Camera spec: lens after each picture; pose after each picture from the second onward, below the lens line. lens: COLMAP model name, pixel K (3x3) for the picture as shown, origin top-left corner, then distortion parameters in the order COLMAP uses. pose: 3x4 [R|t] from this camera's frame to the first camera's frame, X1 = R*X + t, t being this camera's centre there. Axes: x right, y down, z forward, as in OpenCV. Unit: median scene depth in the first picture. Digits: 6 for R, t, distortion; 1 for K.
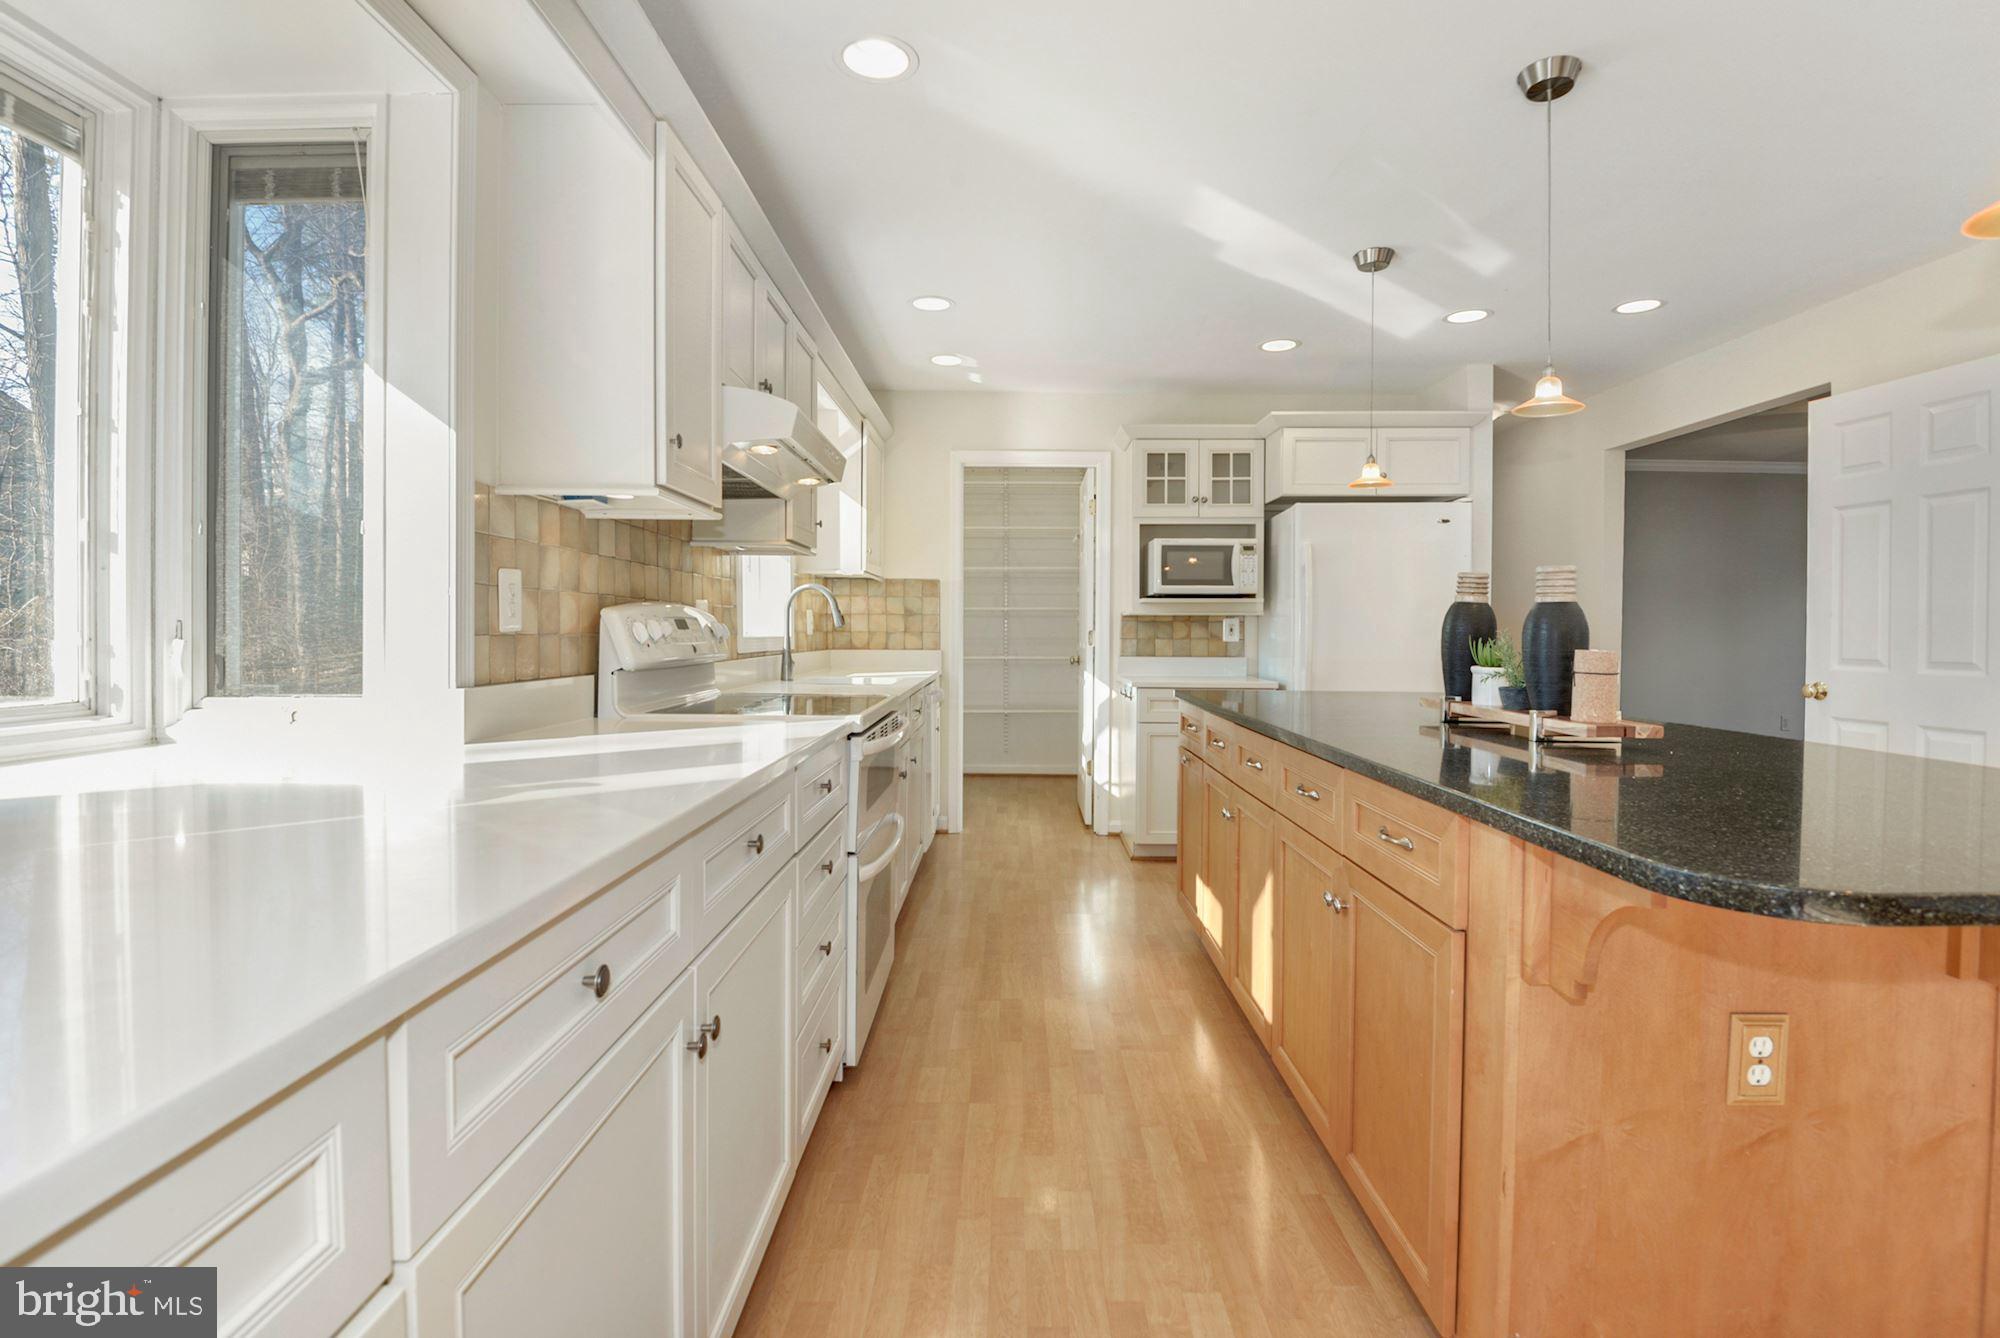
lens RADIAL K [[940.6, 0, 1011.0], [0, 940.6, 617.3], [0, 0, 1]] dist [0.008772, -0.024033]
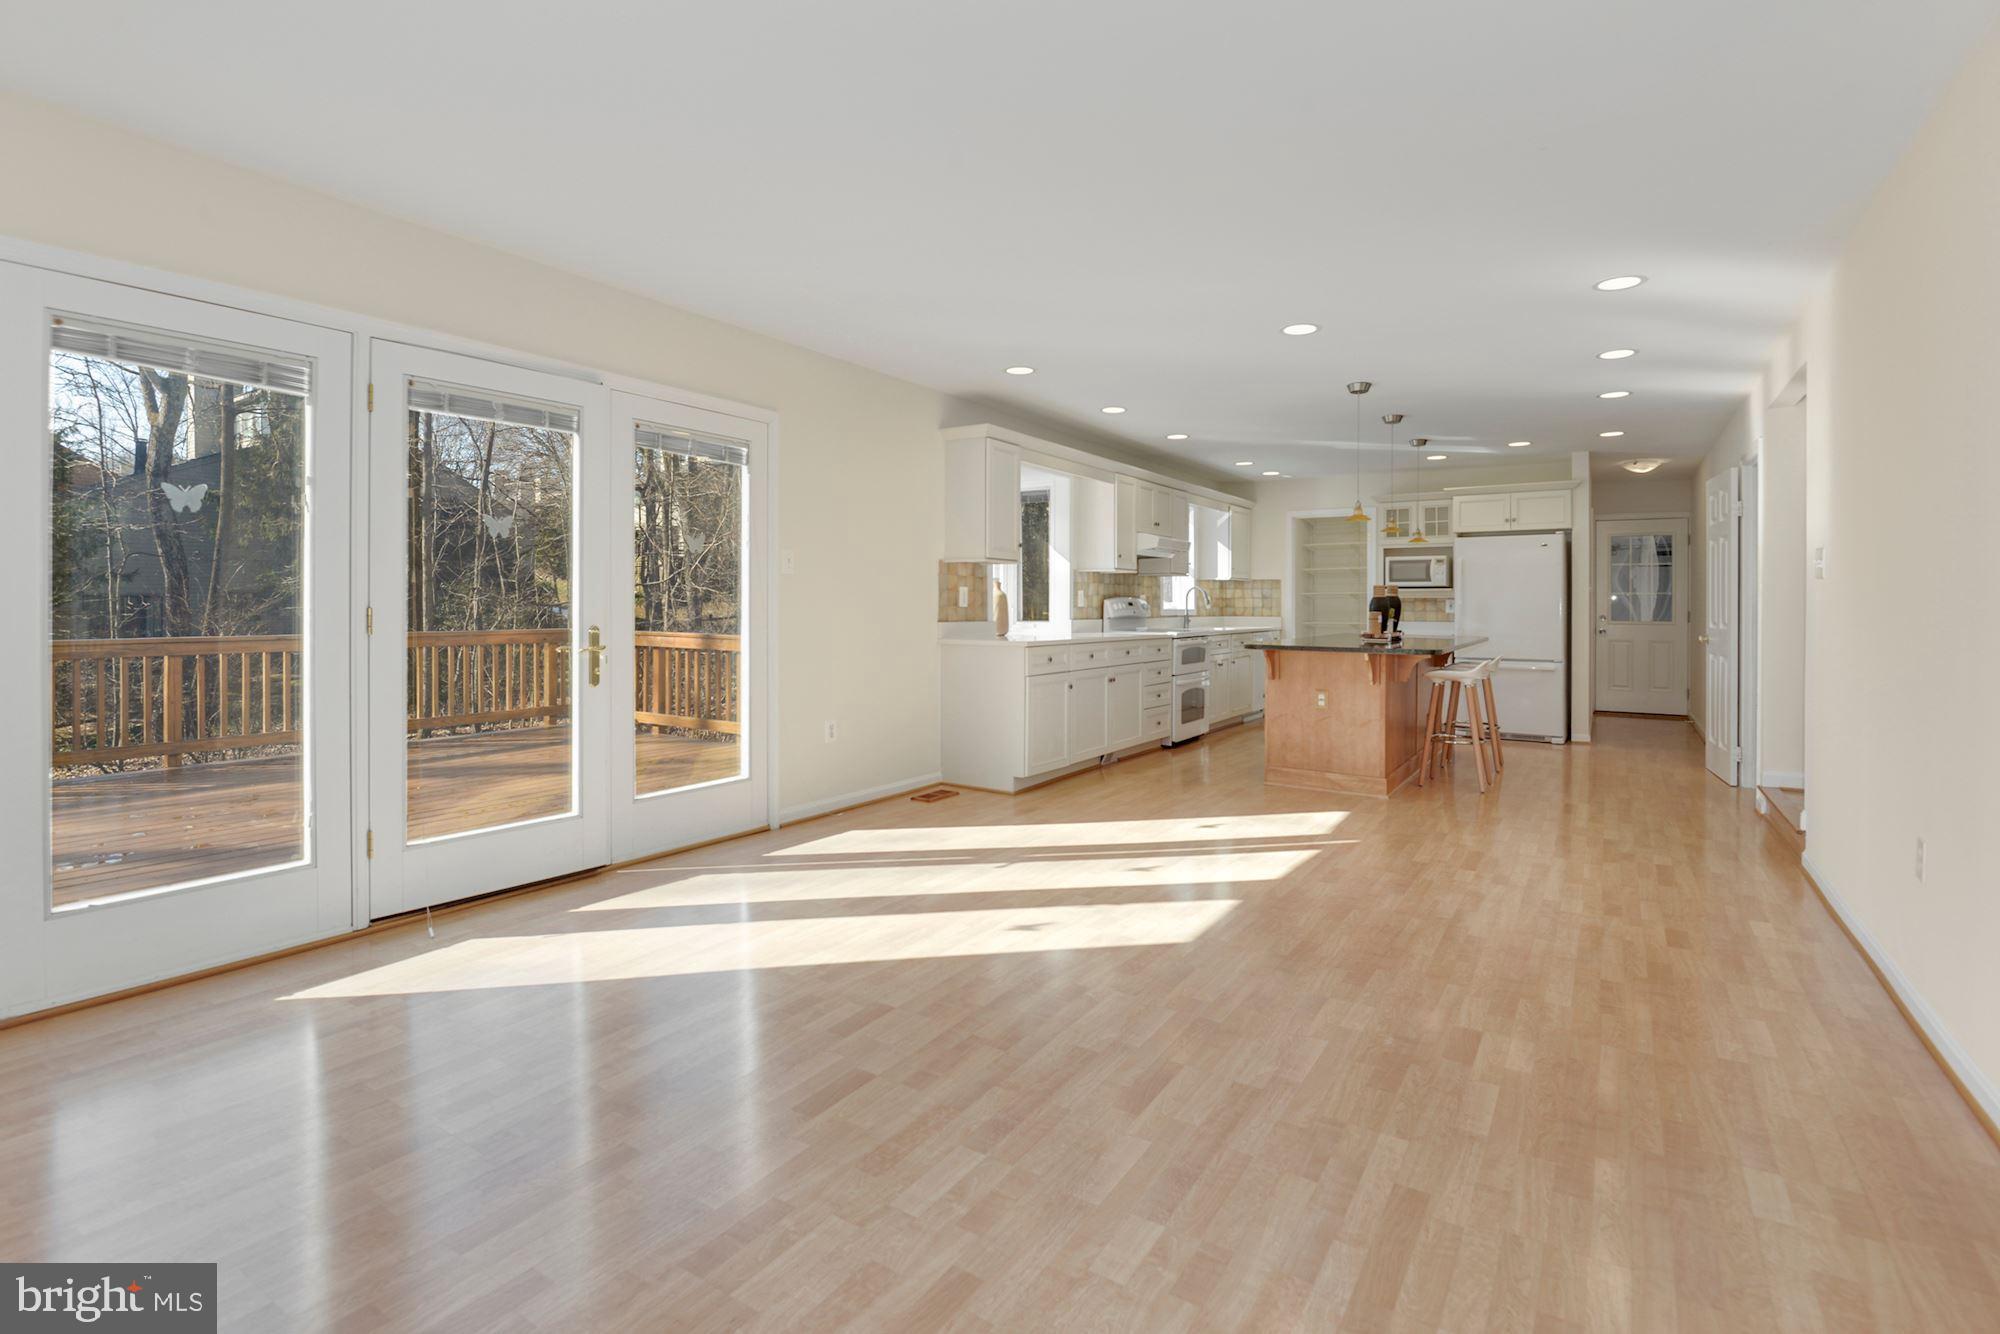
lens RADIAL K [[940.6, 0, 1011.0], [0, 940.6, 615.3], [0, 0, 1]] dist [0.008772, -0.024033]
pose [[0.845313, 0.005060, -0.534248, 0.525841], [0.007197, 0.999757, 0.020857, -0.012717], [0.534224, -0.021475, 0.845070, -0.985705]]
